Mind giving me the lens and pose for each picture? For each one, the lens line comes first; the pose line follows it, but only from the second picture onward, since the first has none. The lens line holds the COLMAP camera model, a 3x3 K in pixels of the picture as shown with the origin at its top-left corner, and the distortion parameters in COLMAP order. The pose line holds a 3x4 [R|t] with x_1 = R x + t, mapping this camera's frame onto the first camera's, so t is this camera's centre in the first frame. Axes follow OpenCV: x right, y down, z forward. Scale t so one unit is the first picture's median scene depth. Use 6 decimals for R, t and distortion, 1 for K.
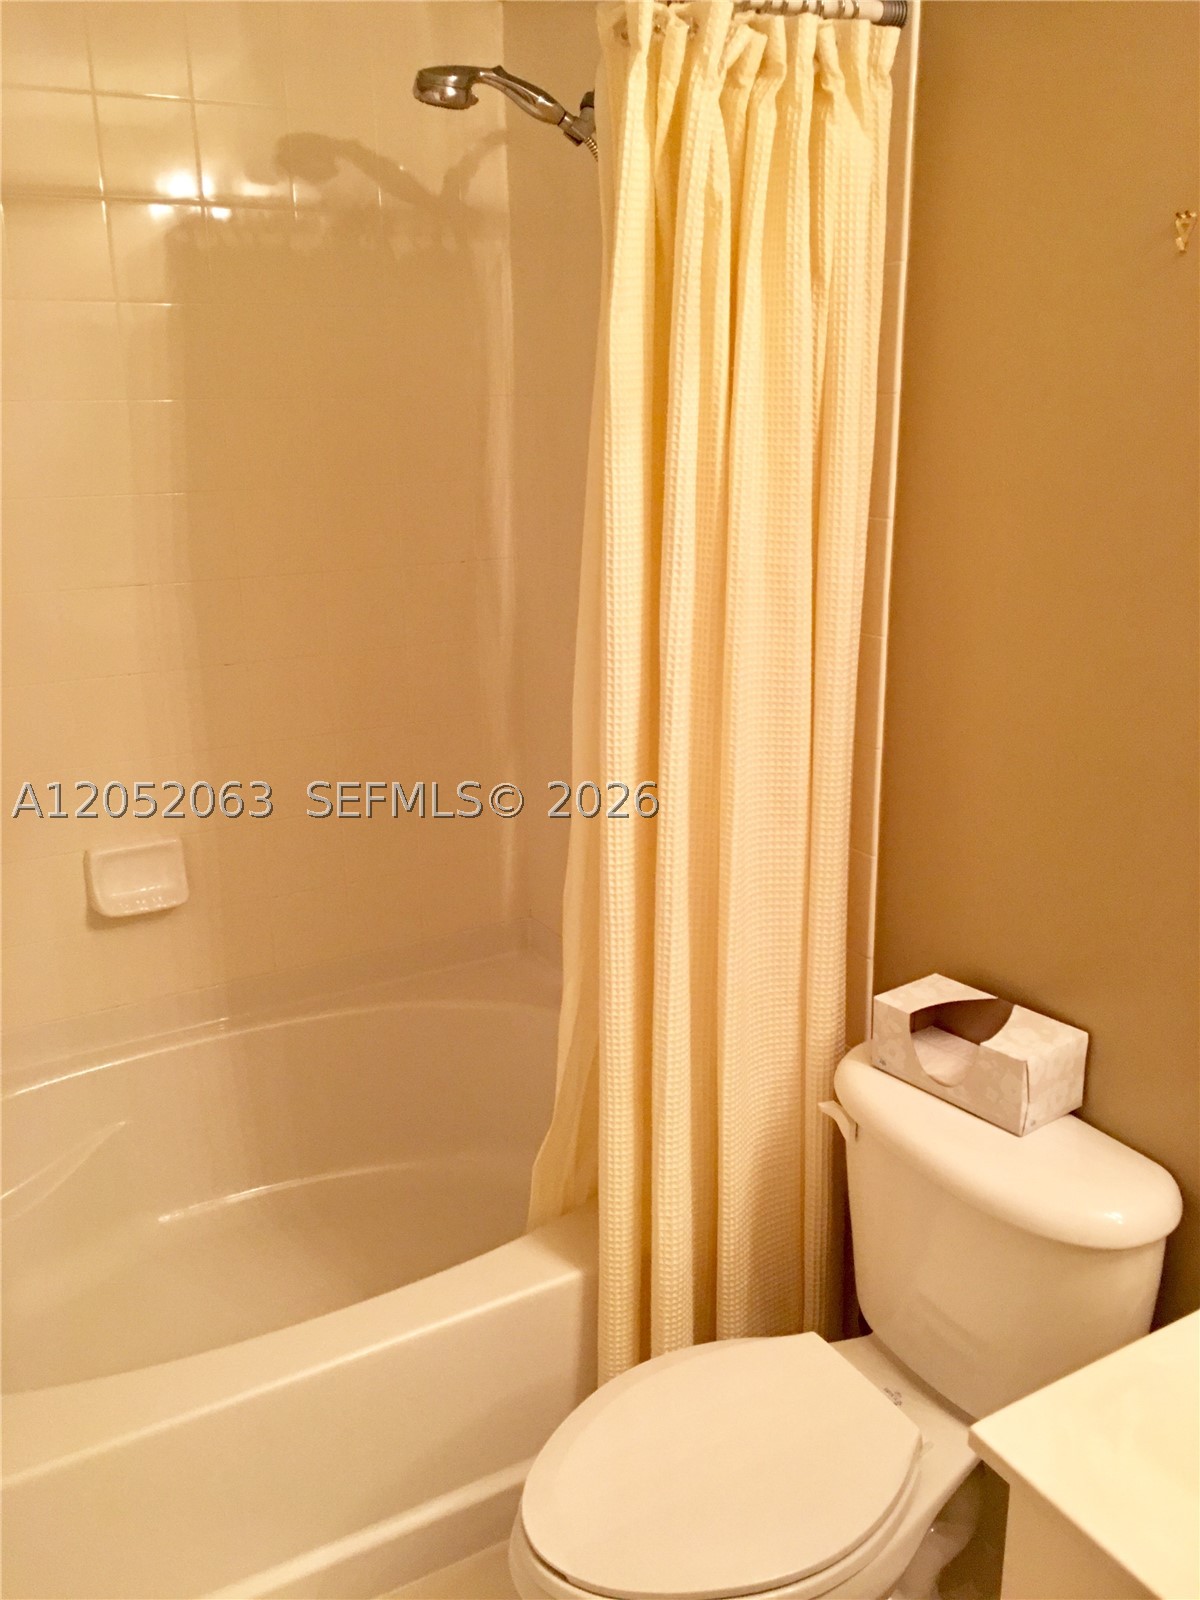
lens RADIAL K [[1353.0, 0, 600.0], [0, 1353.0, 800.0], [0, 0, 1]] dist [0.004909, 0.002300]
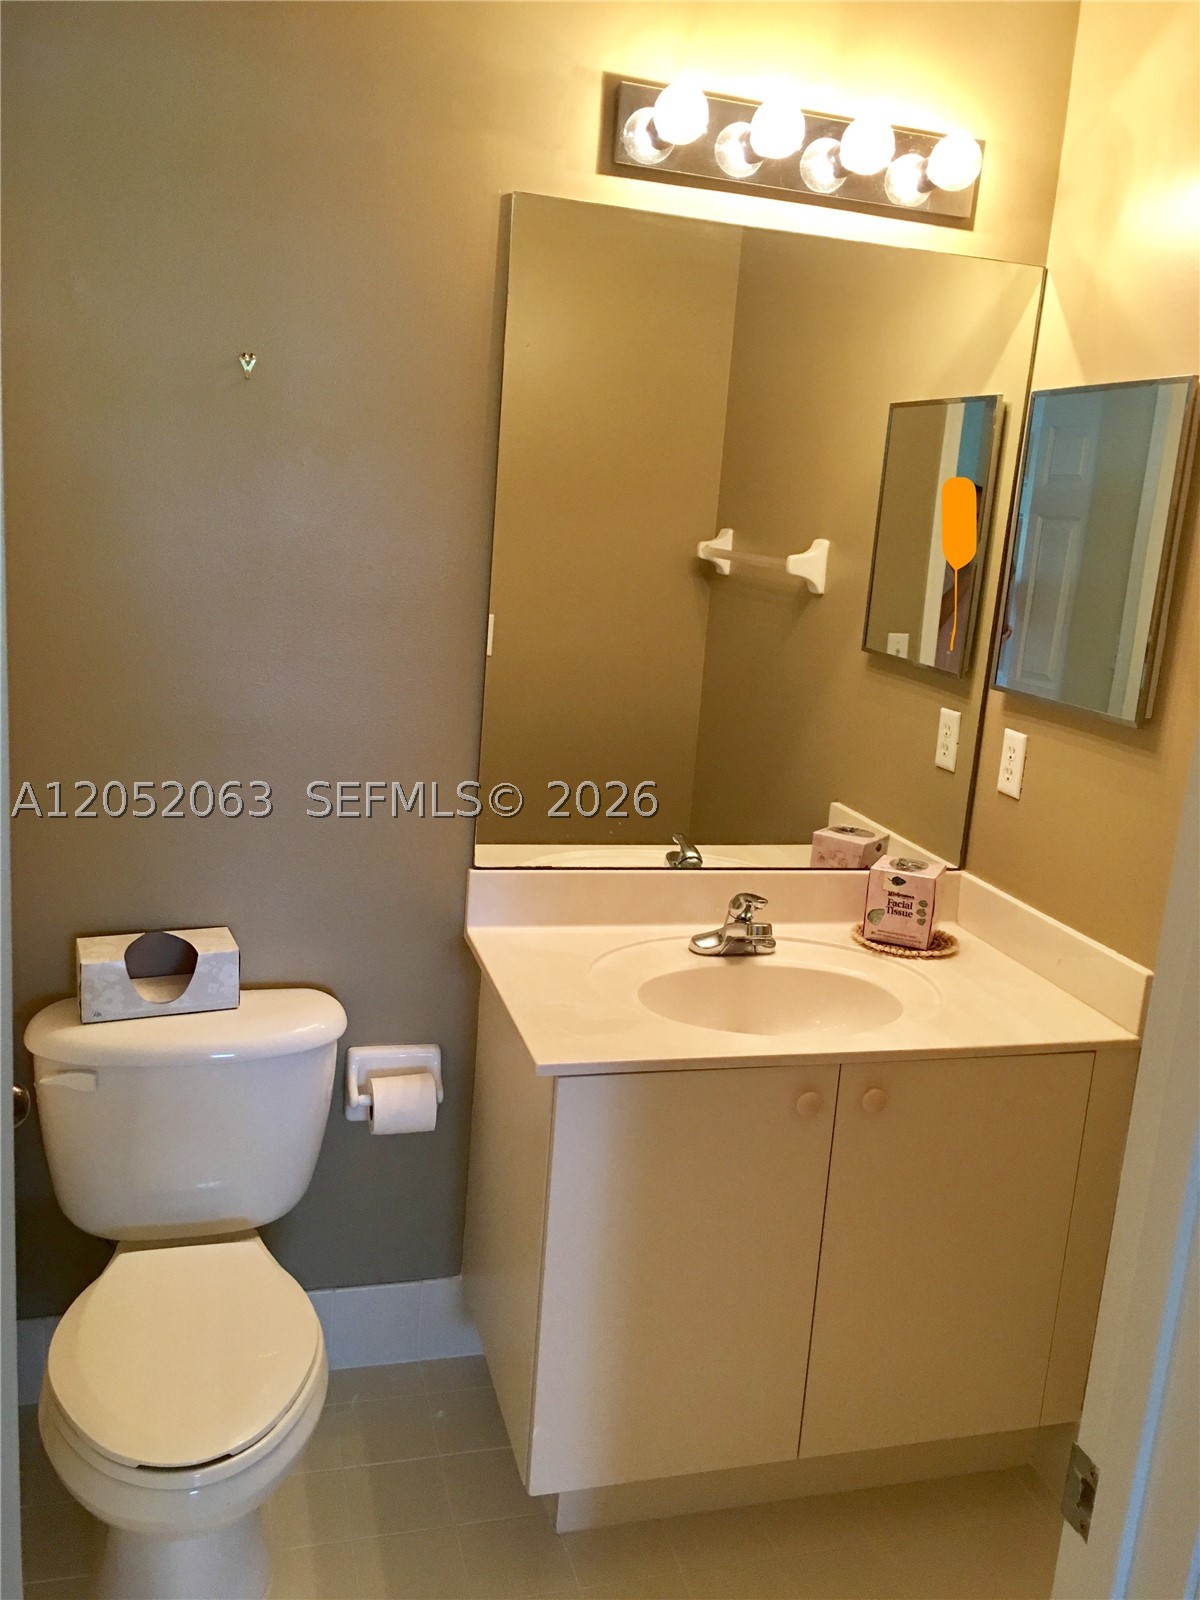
lens RADIAL K [[1353.0, 0, 600.0], [0, 1353.0, 800.0], [0, 0, 1]] dist [0.004909, 0.002300]
pose [[0.262344, -0.186630, 0.946755, -0.778594], [0.189215, 0.972022, 0.139180, -0.071840], [-0.946242, 0.142627, 0.290318, 0.215306]]
